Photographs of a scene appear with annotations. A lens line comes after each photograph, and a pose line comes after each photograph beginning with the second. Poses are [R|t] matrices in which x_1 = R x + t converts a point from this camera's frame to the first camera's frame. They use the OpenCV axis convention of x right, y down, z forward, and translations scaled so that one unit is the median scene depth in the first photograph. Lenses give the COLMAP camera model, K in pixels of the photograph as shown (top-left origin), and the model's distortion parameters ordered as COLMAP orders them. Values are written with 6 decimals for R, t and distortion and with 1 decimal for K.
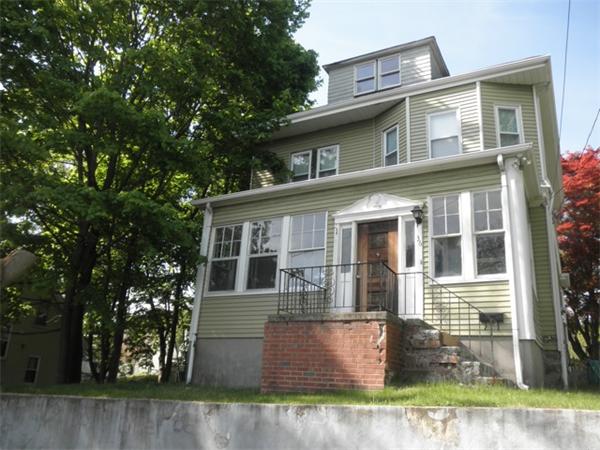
lens RADIAL K [[507.5, 0, 300.3], [0, 507.5, 242.2], [0, 0, 1]] dist [-0.120003, 0.142159]
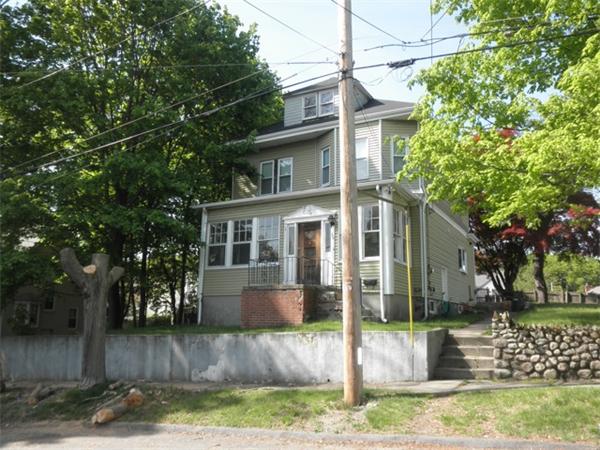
lens RADIAL K [[507.5, 0, 300.3], [0, 507.5, 242.2], [0, 0, 1]] dist [-0.120003, 0.142159]
pose [[0.999124, -0.040659, 0.009883, 0.102329], [0.039053, 0.990922, 0.128639, -0.187159], [-0.015024, -0.128141, 0.991642, -0.615112]]
